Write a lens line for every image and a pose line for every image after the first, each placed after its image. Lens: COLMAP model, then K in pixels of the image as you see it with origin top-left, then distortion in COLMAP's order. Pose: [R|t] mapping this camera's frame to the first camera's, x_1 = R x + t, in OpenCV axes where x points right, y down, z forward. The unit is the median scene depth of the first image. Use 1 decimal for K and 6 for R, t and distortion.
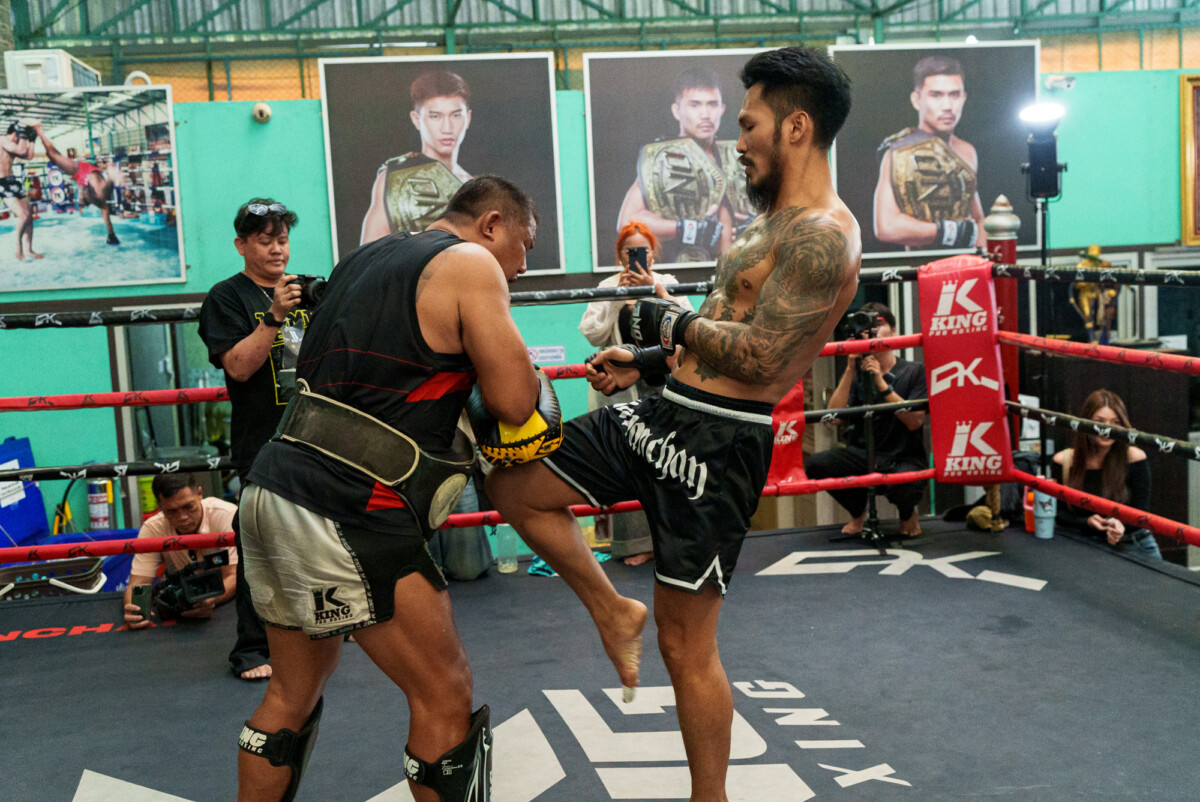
lens RADIAL K [[1183.4, 0, 593.7], [0, 1183.4, 397.3], [0, 0, 1]] dist [-0.006844, 0.000000]
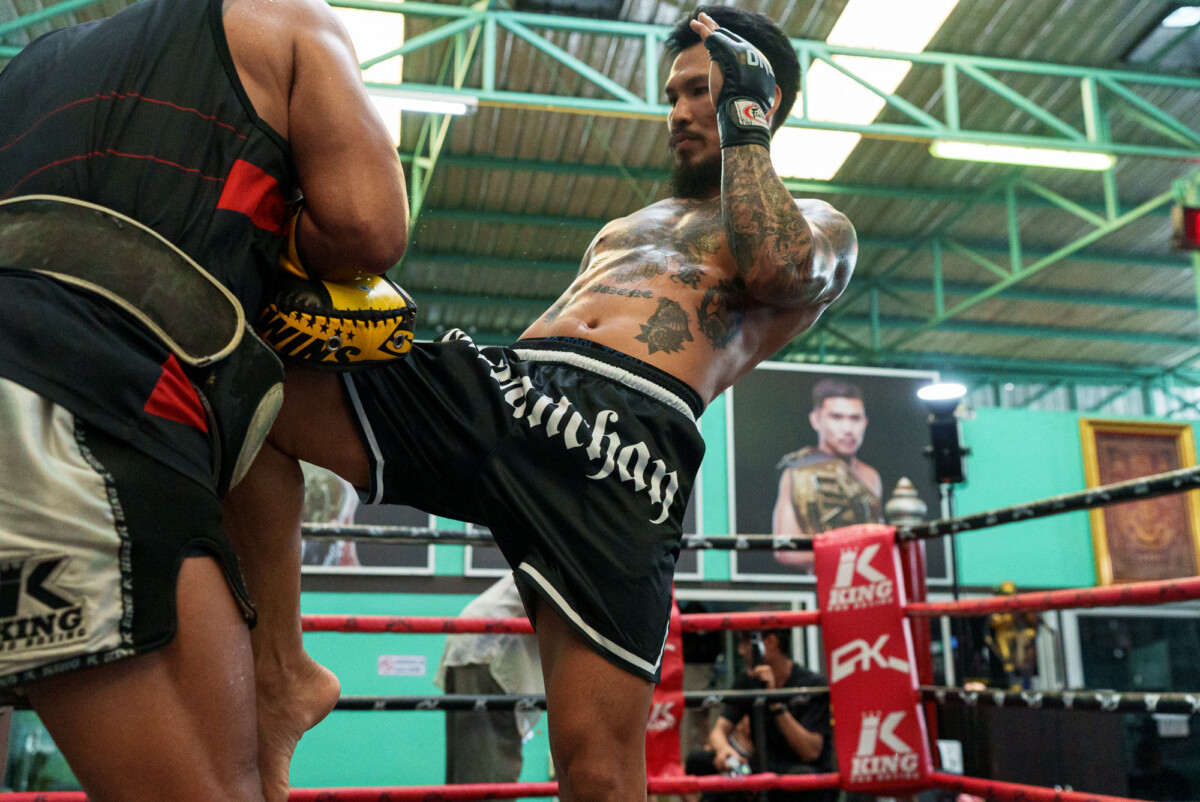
lens RADIAL K [[1183.4, 0, 610.1], [0, 1183.4, 400.5], [0, 0, 1]] dist [-0.006844, 0.000000]
pose [[0.995755, 0.063163, 0.066943, 0.055057], [-0.035875, 0.936178, -0.349692, 0.107845], [-0.084758, 0.345806, 0.934470, 0.146119]]
